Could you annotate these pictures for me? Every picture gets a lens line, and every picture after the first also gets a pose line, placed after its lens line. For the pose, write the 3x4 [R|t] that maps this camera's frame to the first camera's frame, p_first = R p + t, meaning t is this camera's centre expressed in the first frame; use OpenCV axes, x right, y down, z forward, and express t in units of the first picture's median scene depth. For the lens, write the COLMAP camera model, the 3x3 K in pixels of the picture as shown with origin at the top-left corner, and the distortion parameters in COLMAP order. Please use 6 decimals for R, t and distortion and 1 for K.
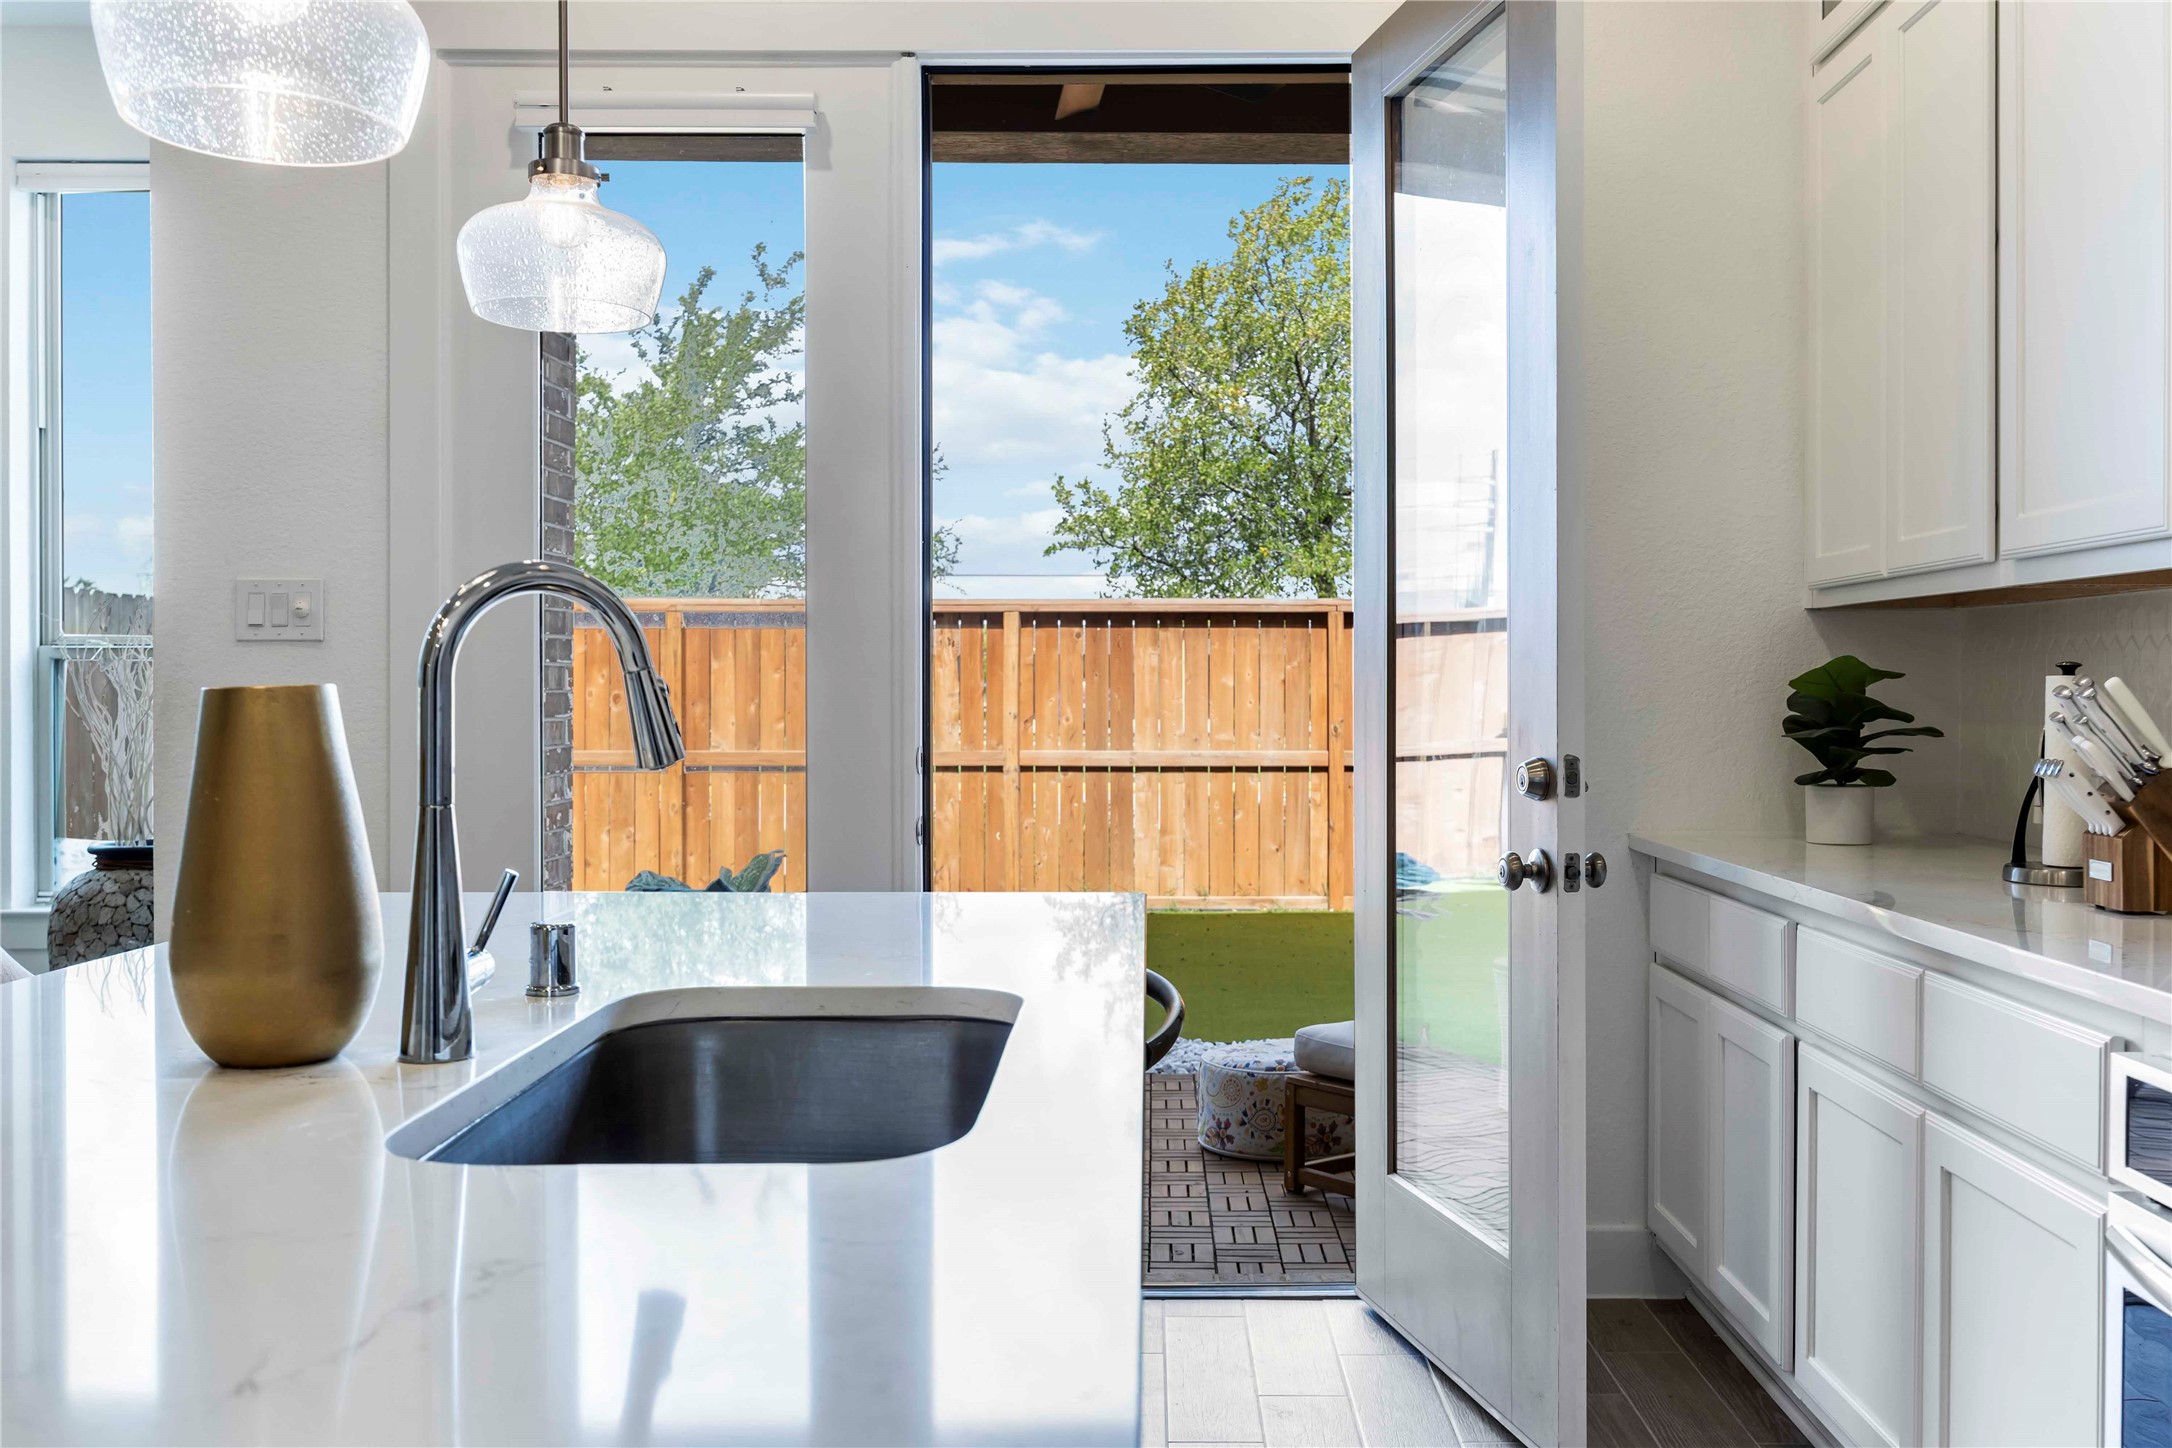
lens RADIAL K [[1872.8, 0, 1086.0], [0, 1872.8, 724.0], [0, 0, 1]] dist [-0.003871, -0.004805]
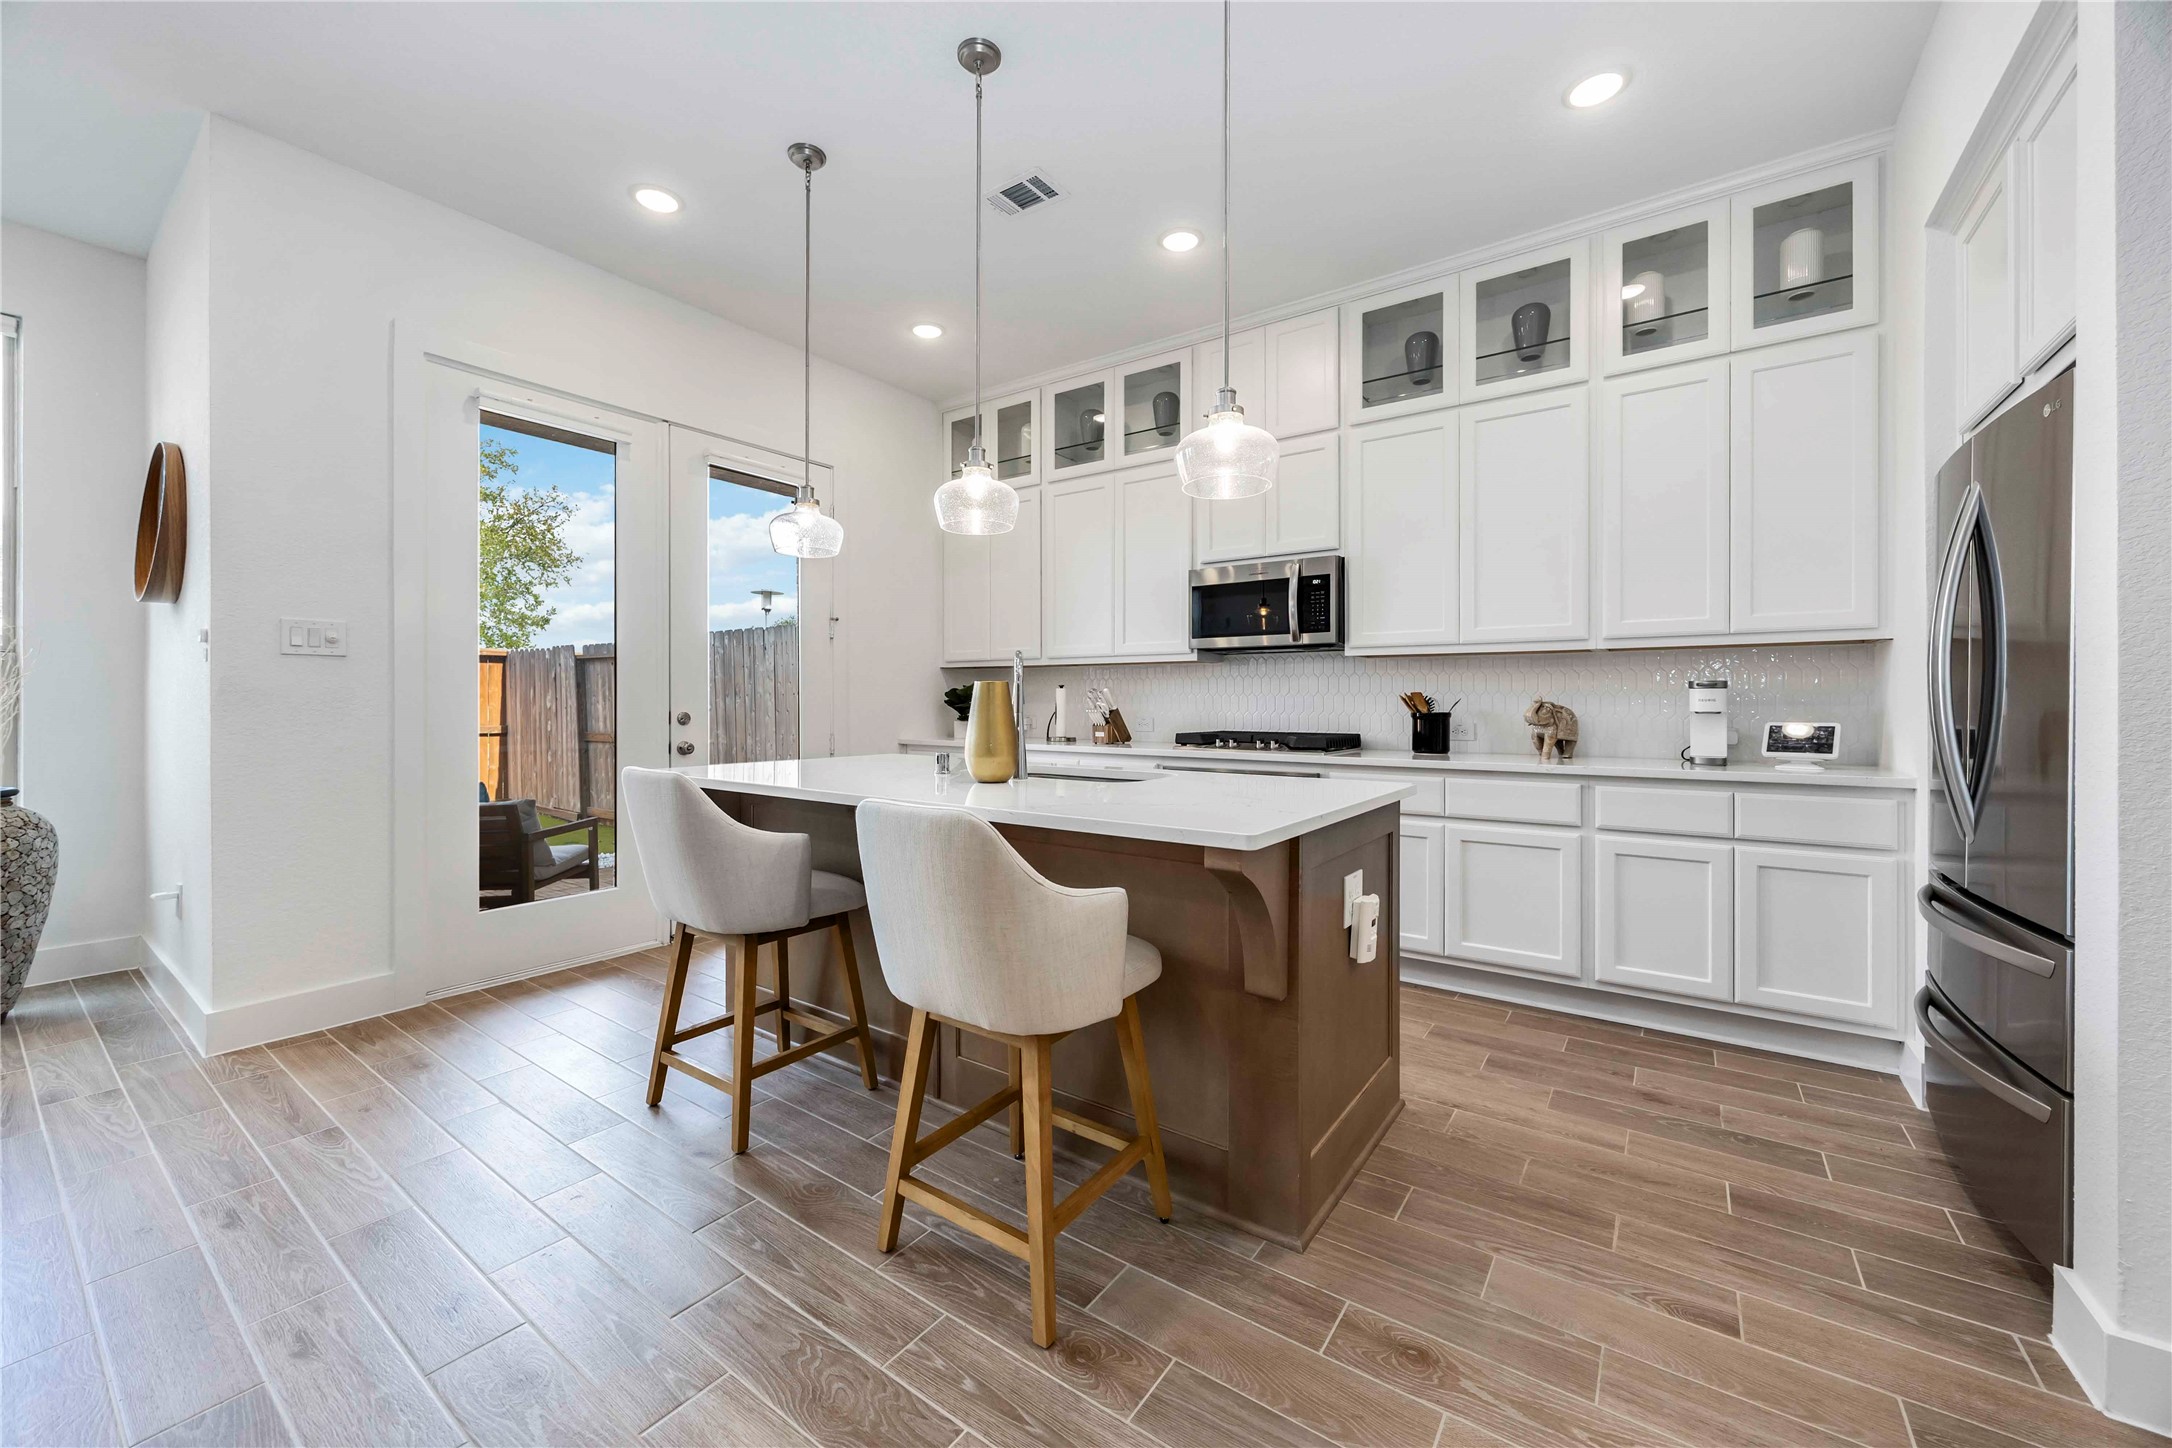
lens RADIAL K [[829.8, 0, 1084.8], [0, 829.8, 707.3], [0, 0, 1]] dist [0.000140, -0.000402]
pose [[0.568155, -0.002081, 0.822919, -0.676865], [0.008582, 0.999957, -0.003396, 0.013415], [-0.822877, 0.008992, 0.568149, -0.033812]]
